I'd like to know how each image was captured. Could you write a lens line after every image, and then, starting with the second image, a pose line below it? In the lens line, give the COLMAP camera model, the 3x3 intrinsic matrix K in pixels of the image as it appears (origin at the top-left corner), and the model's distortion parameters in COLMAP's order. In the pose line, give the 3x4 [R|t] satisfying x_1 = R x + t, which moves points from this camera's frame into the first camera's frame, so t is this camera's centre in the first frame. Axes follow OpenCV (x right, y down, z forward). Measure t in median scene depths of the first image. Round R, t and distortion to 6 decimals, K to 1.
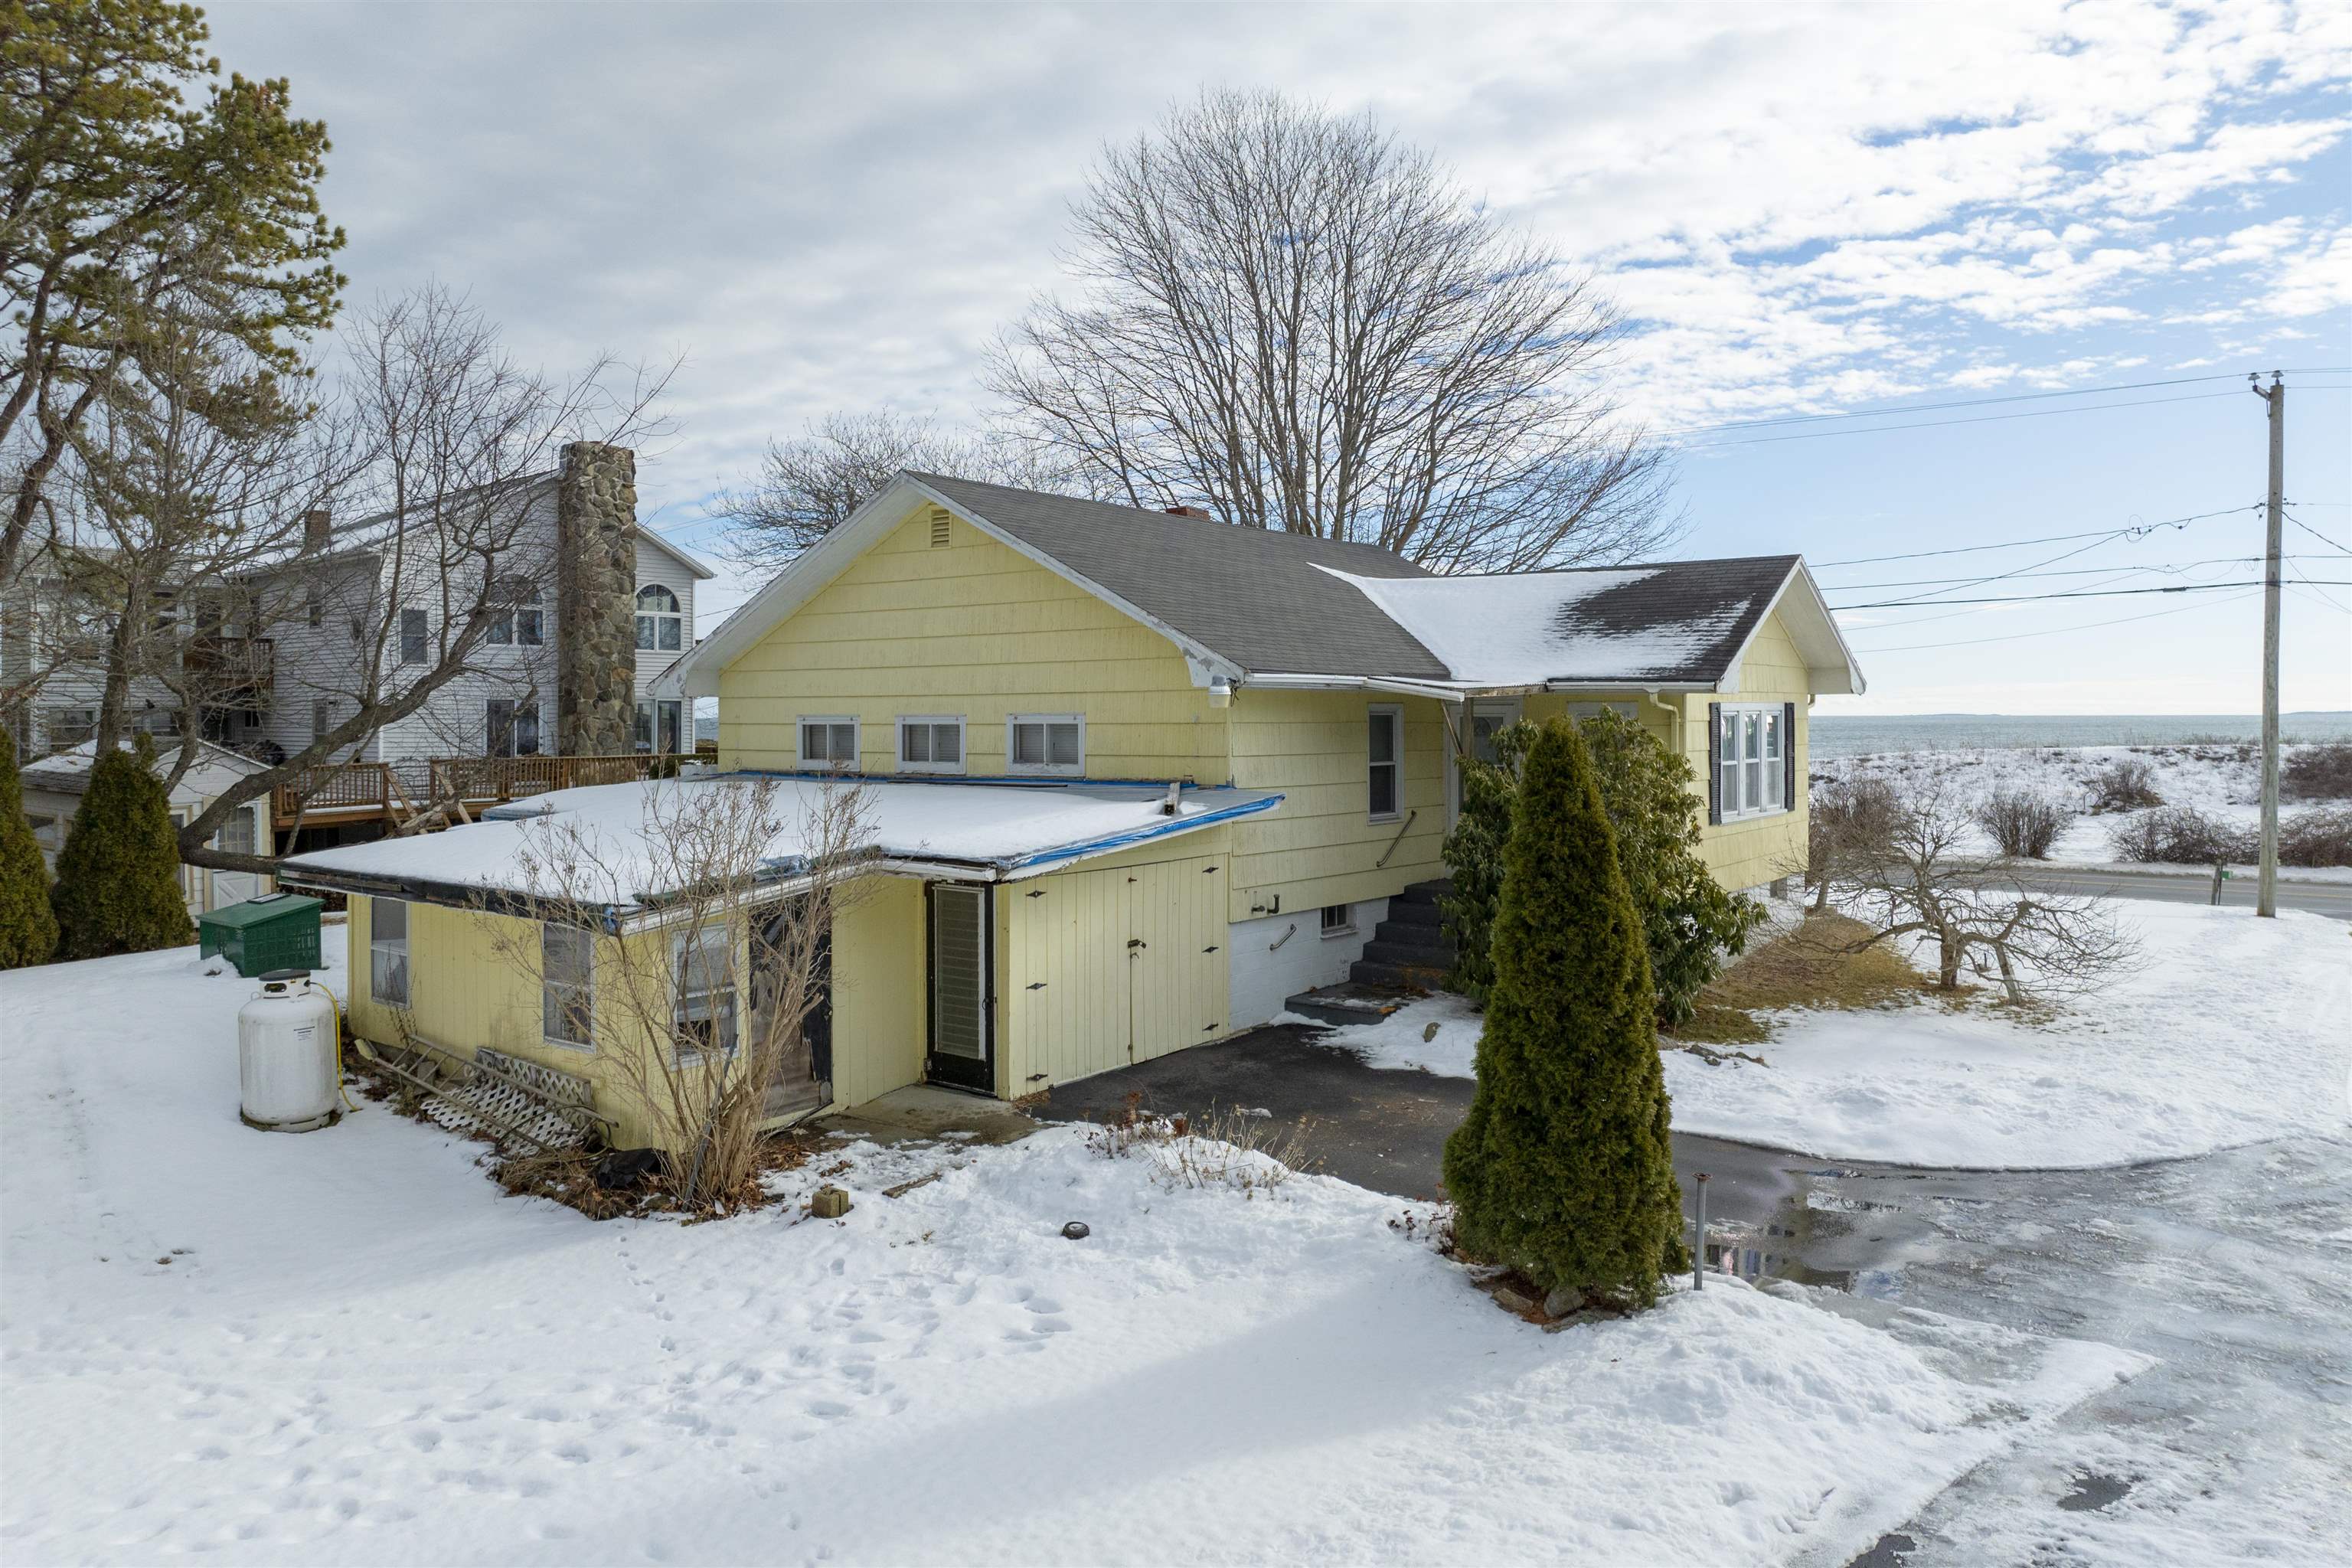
lens RADIAL K [[1633.2, 0, 1176.0], [0, 1633.2, 784.0], [0, 0, 1]] dist [-0.040552, 0.000212]
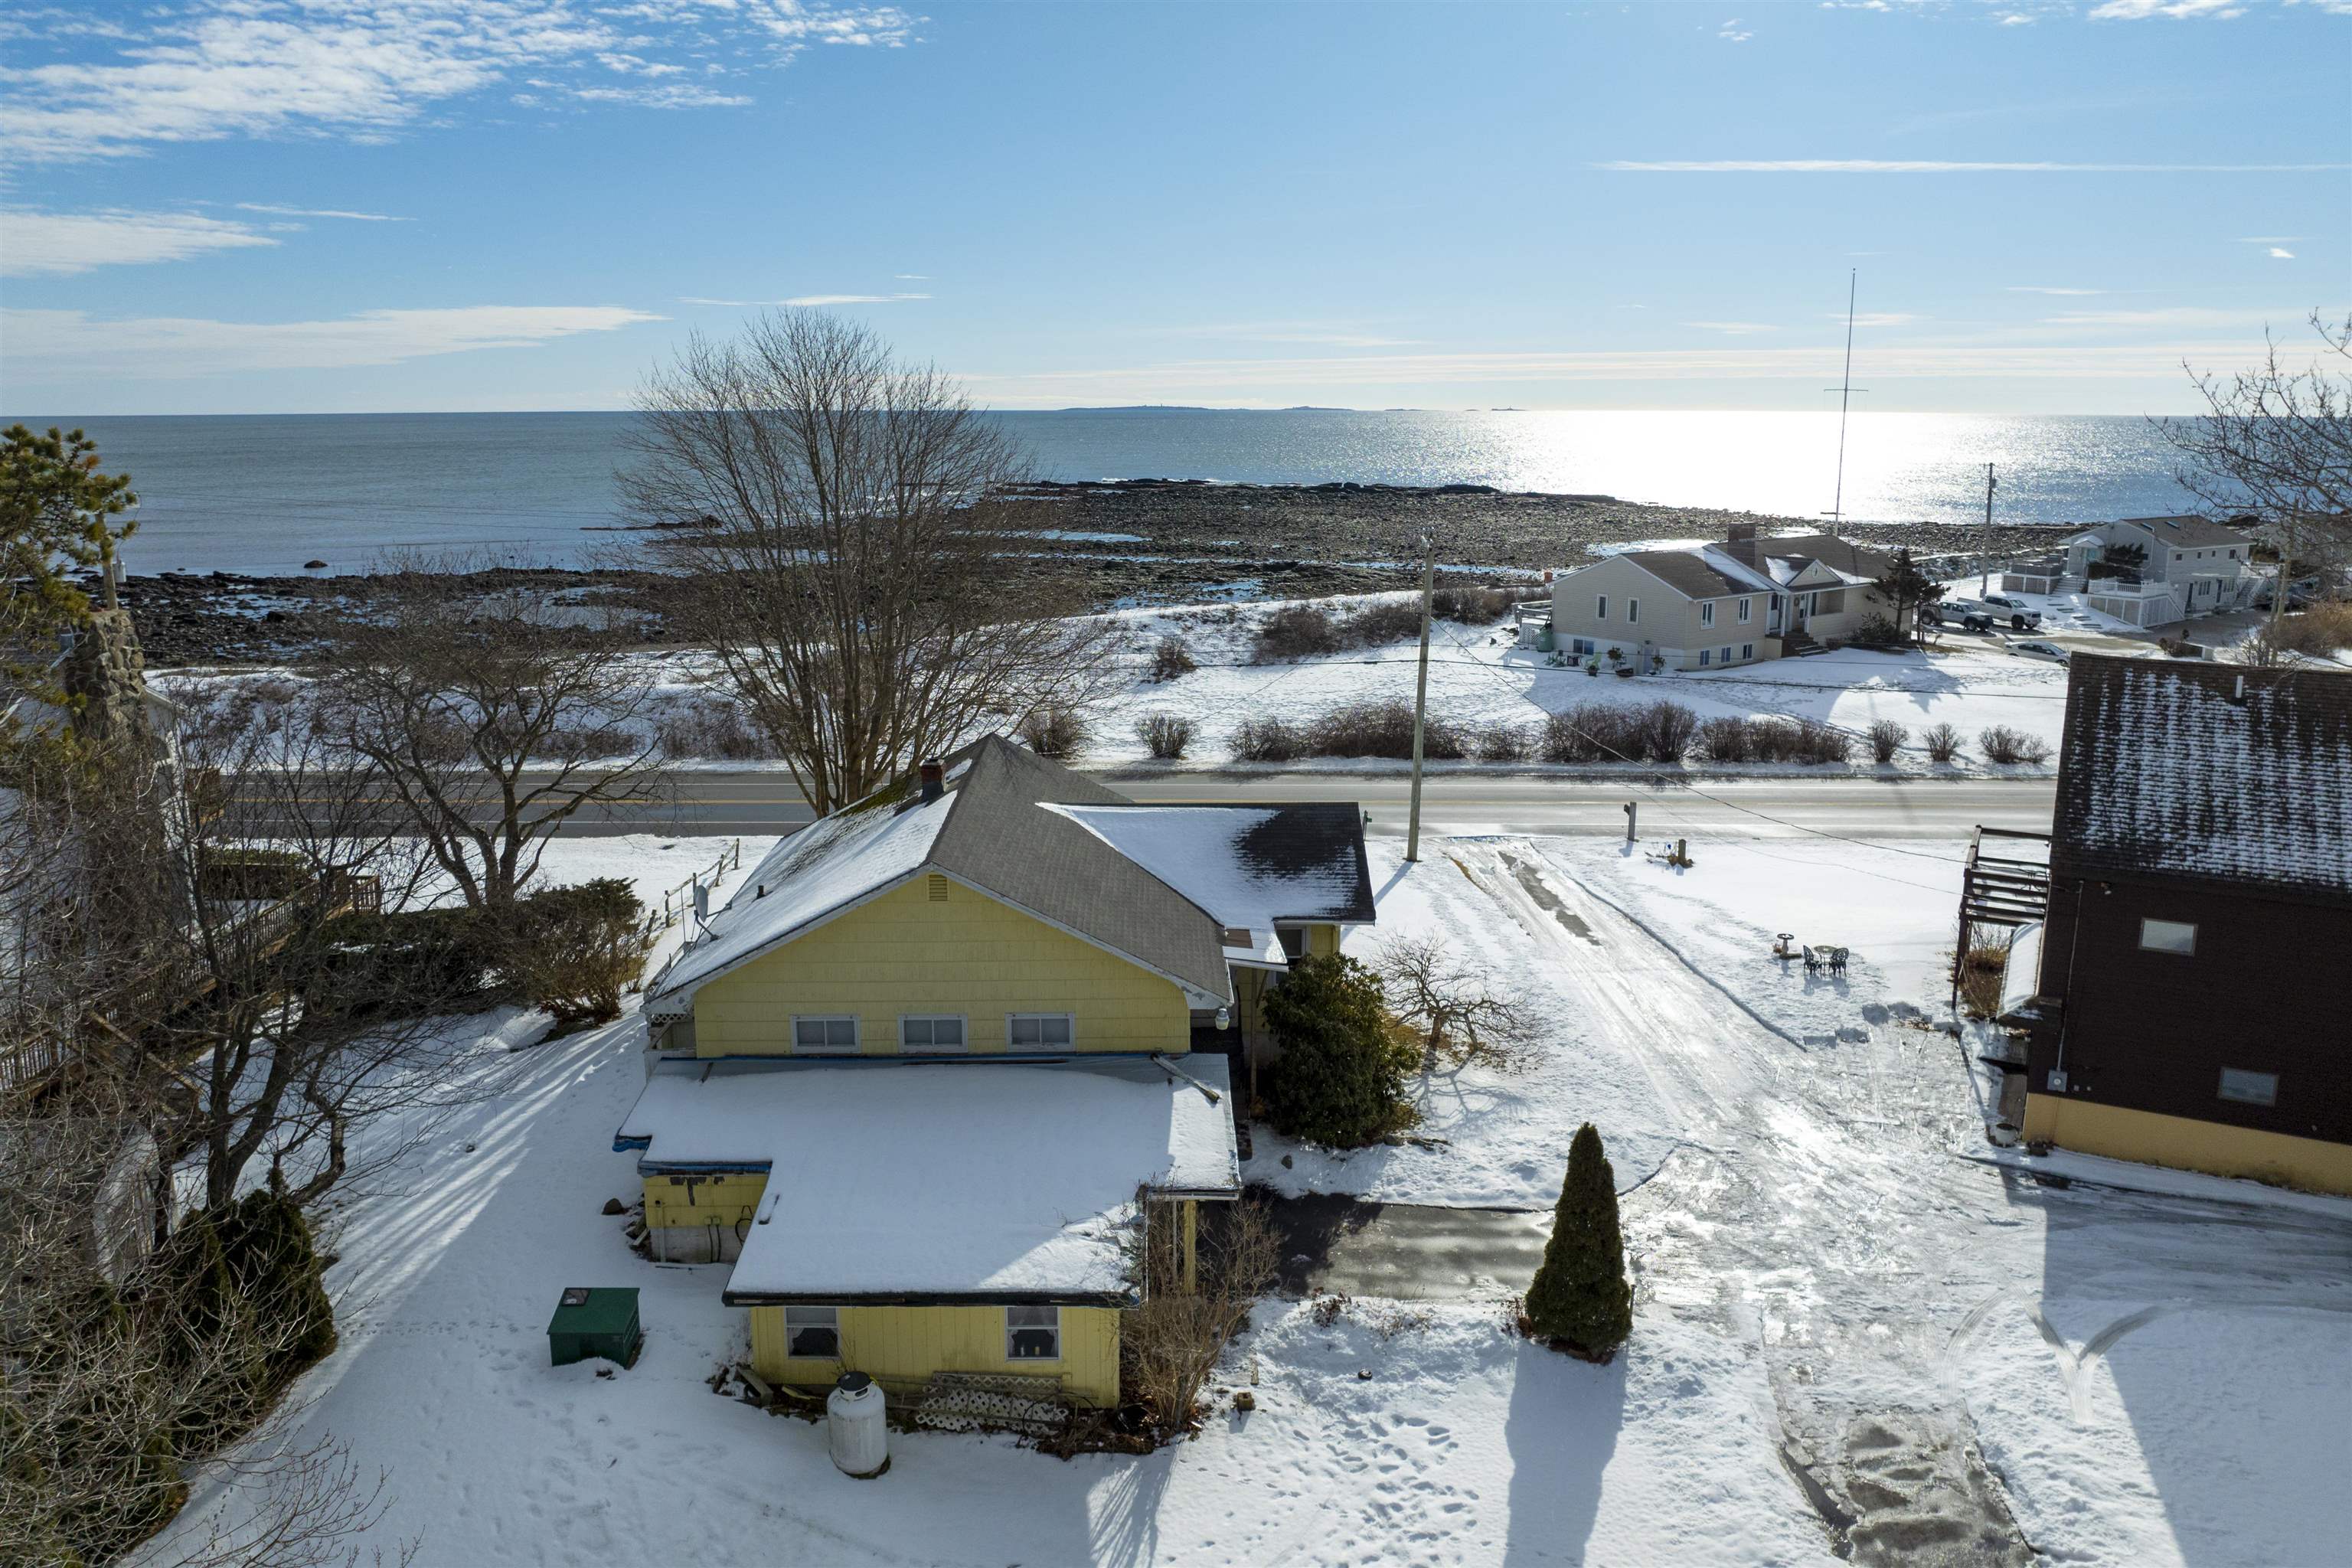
lens RADIAL K [[1633.2, 0, 1176.0], [0, 1633.2, 784.0], [0, 0, 1]] dist [-0.040552, 0.000212]
pose [[0.784550, -0.127136, 0.606892, -1.524427], [0.019076, 0.983240, 0.181316, -0.913303], [-0.619773, -0.130674, 0.773826, -0.380125]]
